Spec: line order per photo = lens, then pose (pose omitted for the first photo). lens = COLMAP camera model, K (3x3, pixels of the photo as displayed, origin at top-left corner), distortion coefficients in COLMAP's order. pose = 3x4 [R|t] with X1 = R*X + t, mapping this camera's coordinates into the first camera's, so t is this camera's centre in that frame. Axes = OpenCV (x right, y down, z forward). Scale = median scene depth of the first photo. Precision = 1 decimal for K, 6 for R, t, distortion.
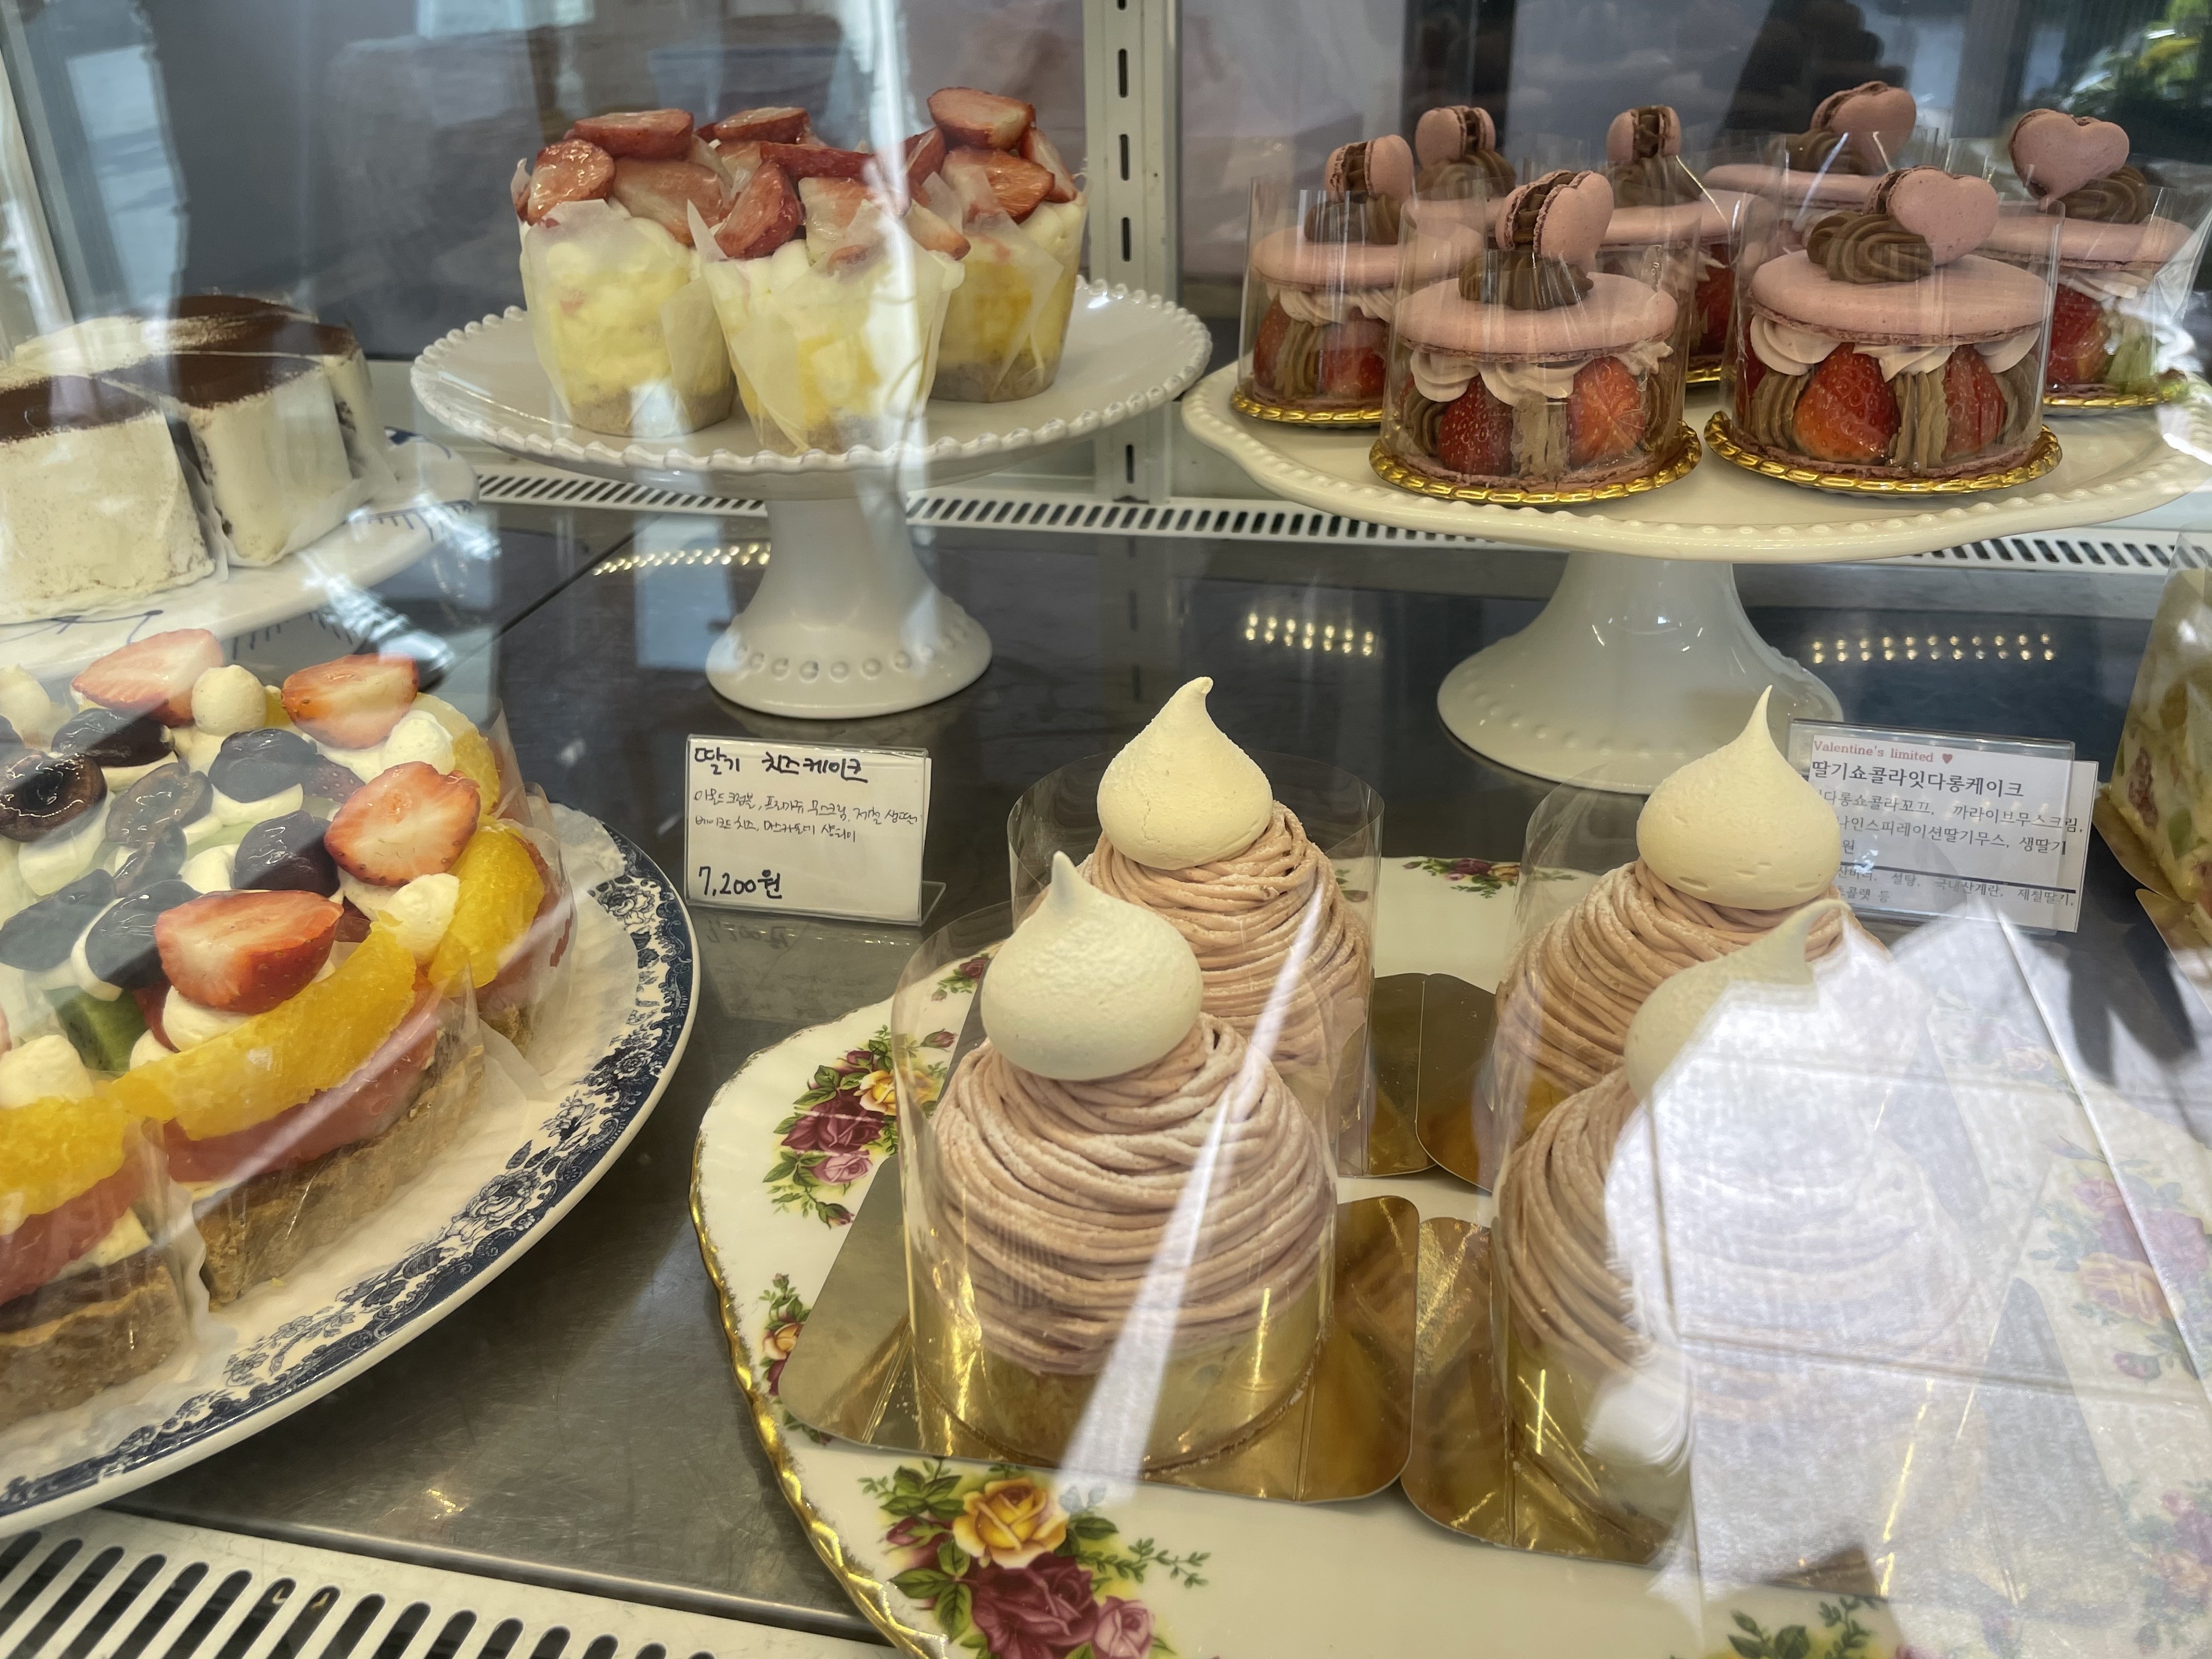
lens RADIAL K [[1744.8, 0, 1111.5], [0, 1744.8, 824.5], [0, 0, 1]] dist [0.008962, 0.000829]
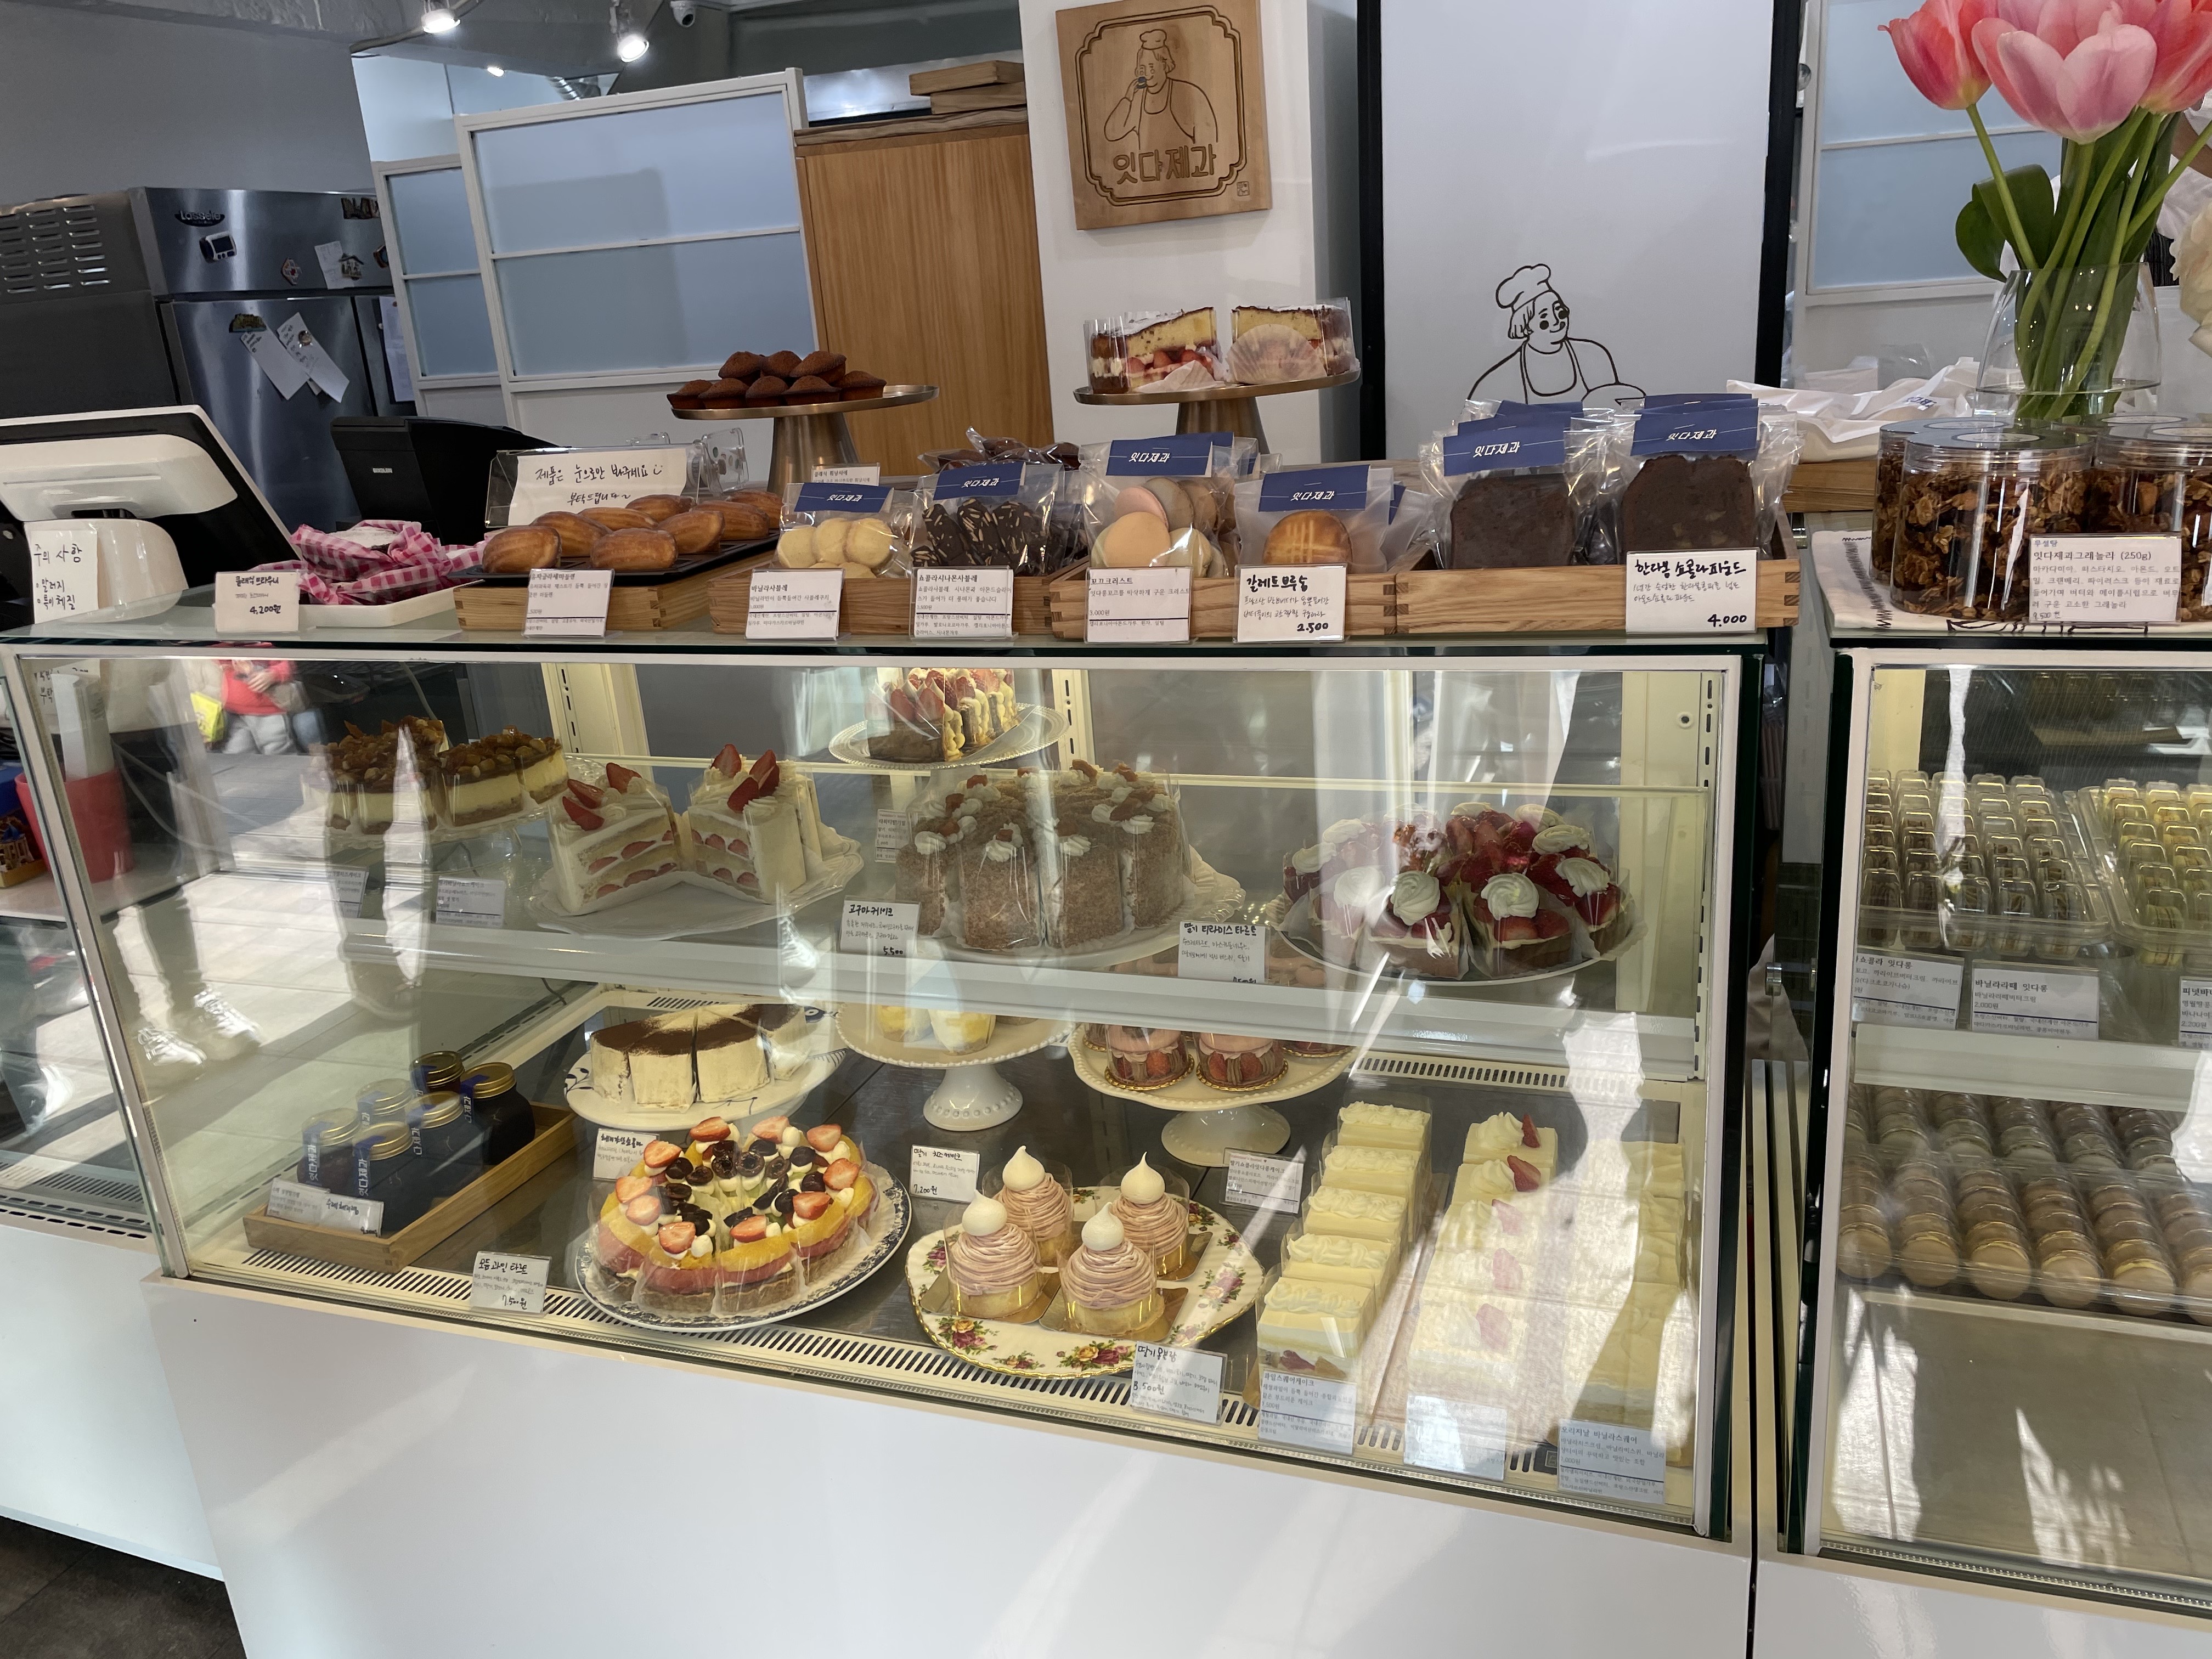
lens RADIAL K [[1679.7, 0, 1100.8], [0, 1679.7, 820.6], [0, 0, 1]] dist [0.006352, -0.020732]
pose [[0.988281, -0.009171, -0.152369, 0.814939], [-0.016264, 0.986185, -0.164848, -0.182495], [0.151776, 0.165394, 0.974479, -2.919421]]
